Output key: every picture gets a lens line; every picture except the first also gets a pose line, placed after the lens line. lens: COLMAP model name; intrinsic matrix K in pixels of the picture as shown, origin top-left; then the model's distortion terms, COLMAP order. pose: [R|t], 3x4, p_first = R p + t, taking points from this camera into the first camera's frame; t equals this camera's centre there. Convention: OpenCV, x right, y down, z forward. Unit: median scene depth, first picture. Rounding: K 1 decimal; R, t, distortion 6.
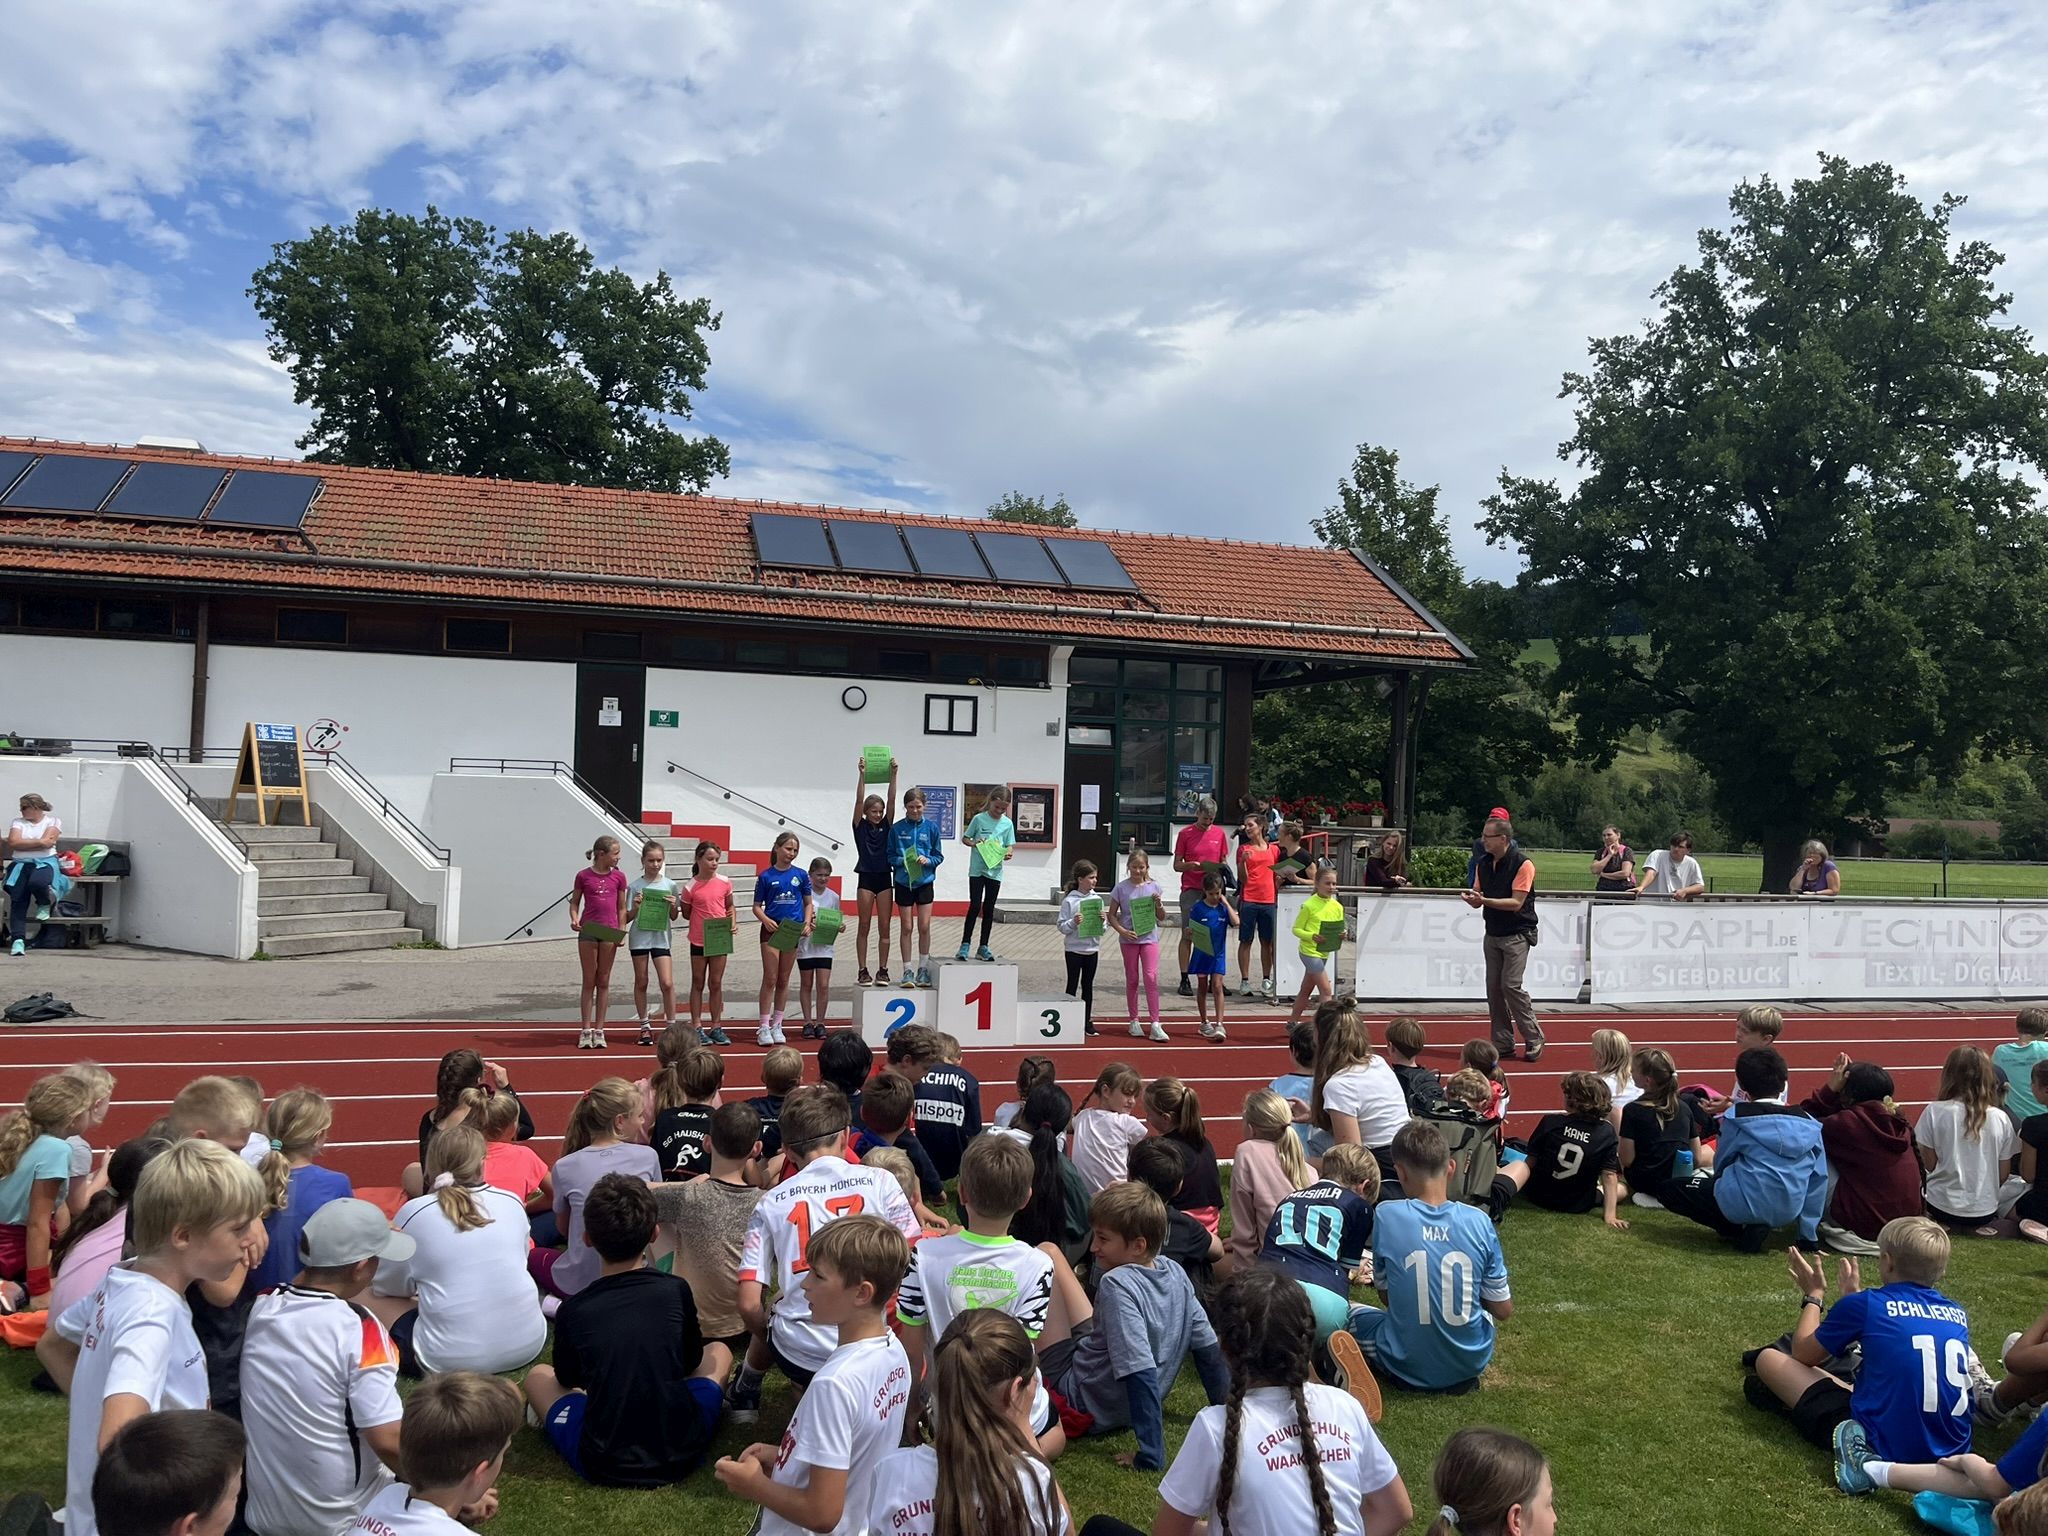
lens RADIAL K [[1560.6, 0, 1024.0], [0, 1560.6, 768.0], [0, 0, 1]] dist [0.060393, -0.080671]
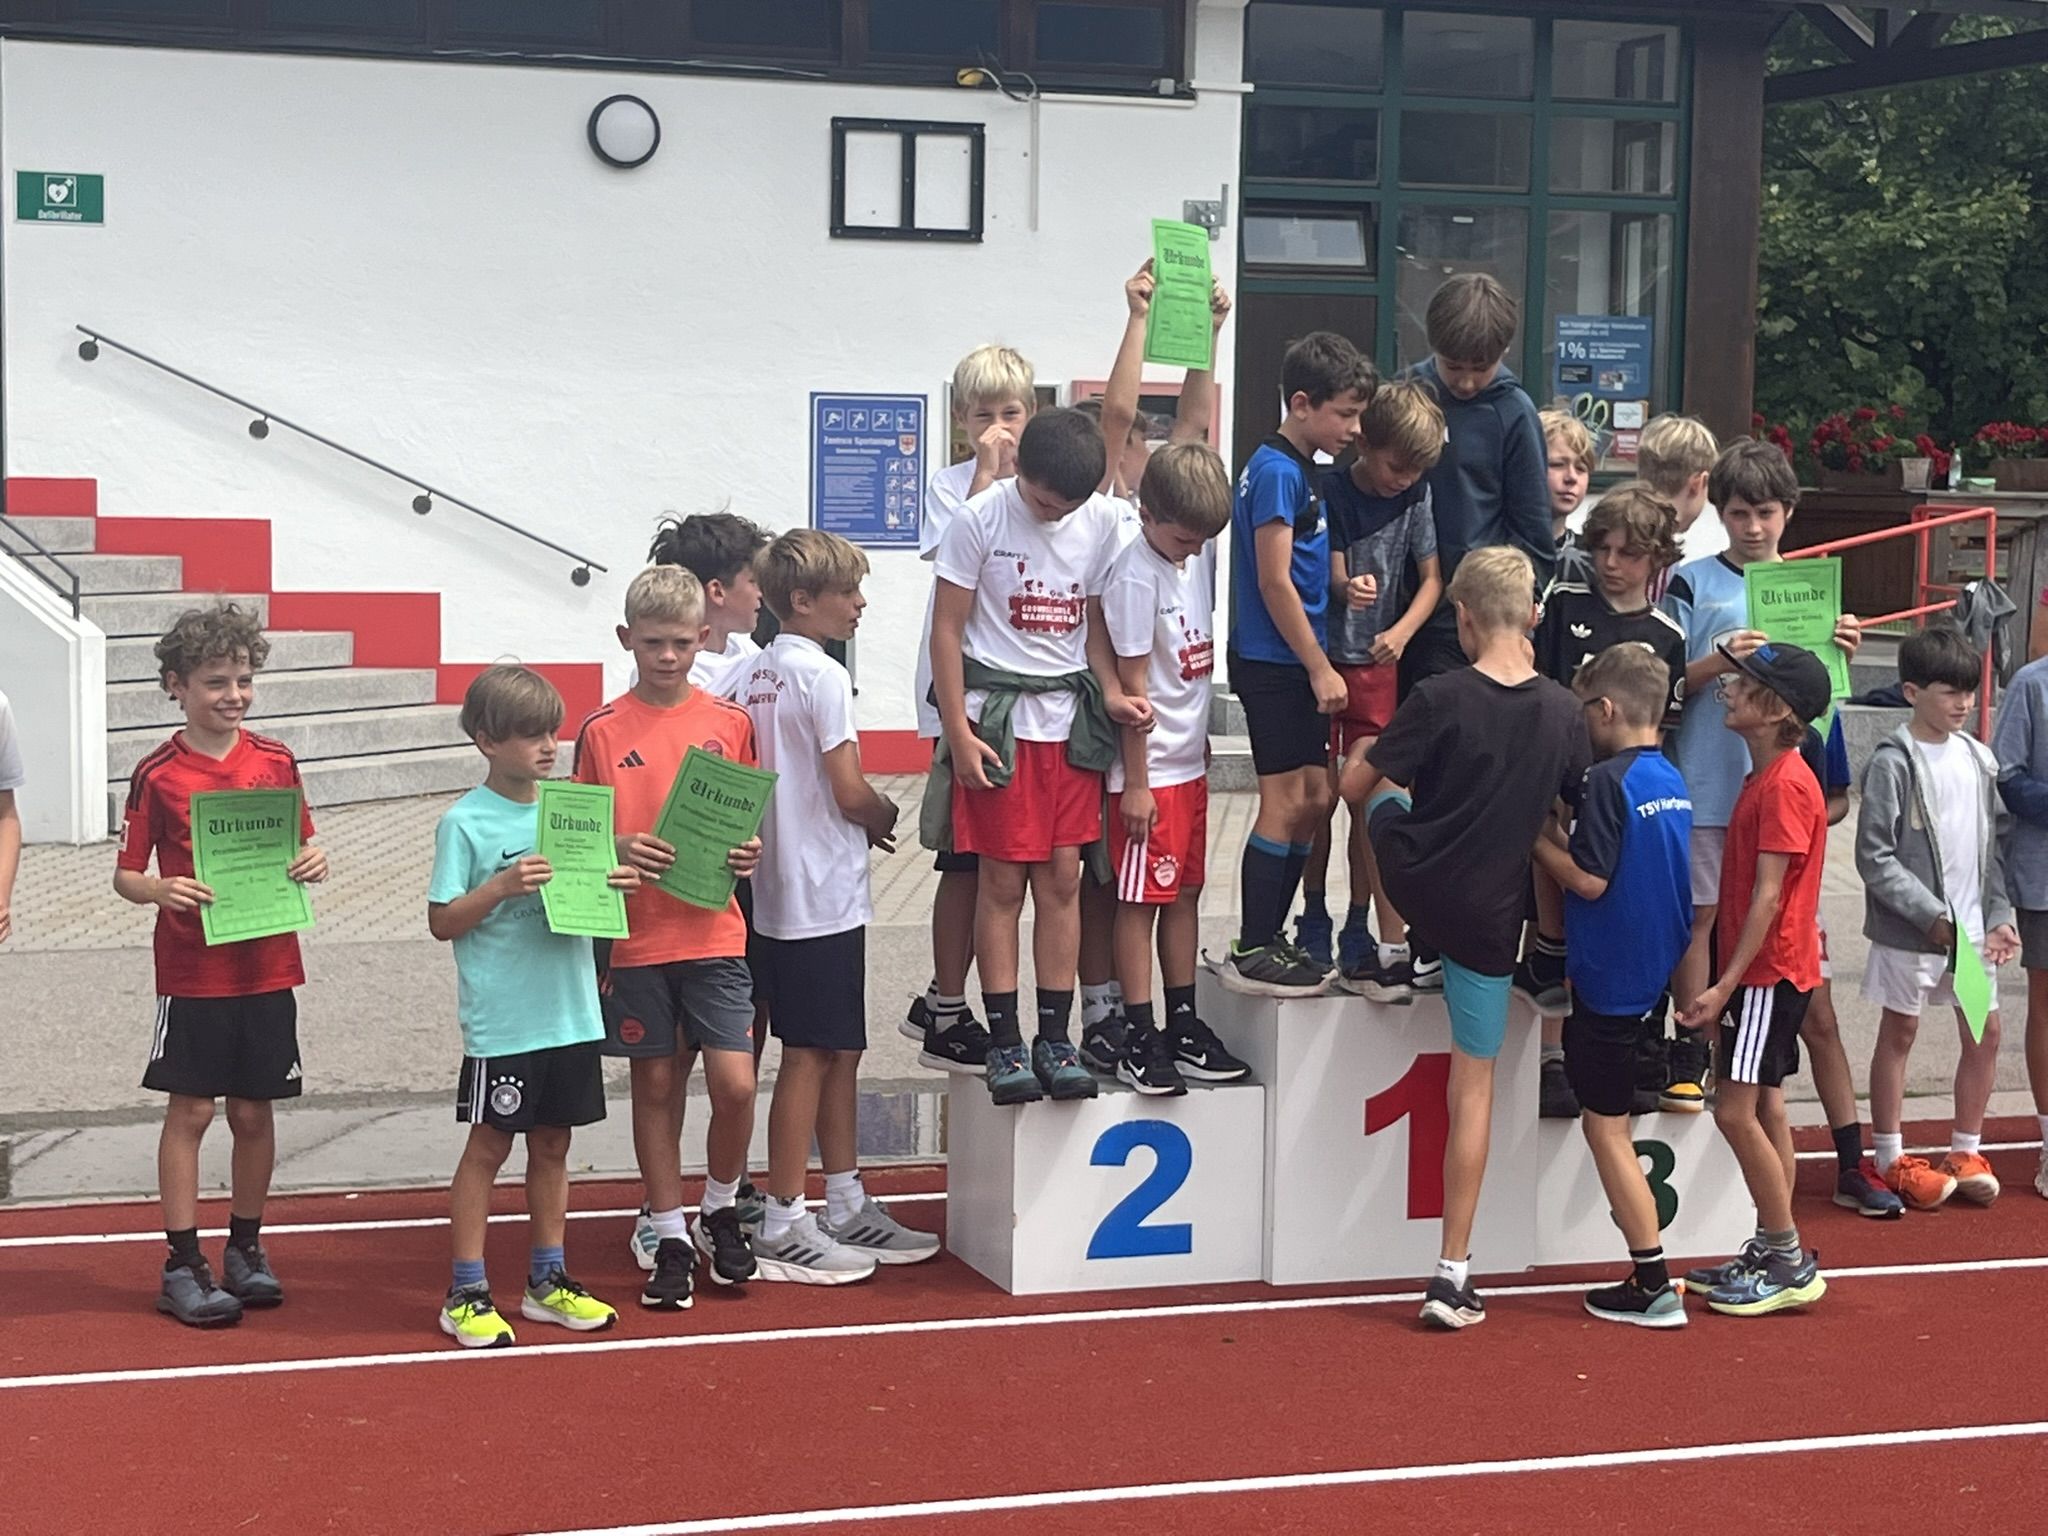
lens RADIAL K [[3805.2, 0, 1002.4], [0, 3805.2, 853.4], [0, 0, 1]] dist [0.103498, -0.373028]
pose [[0.998933, -0.020518, 0.041383, -0.060751], [0.015128, 0.991841, 0.126577, 0.006141], [-0.043642, -0.125815, 0.991093, 0.154100]]
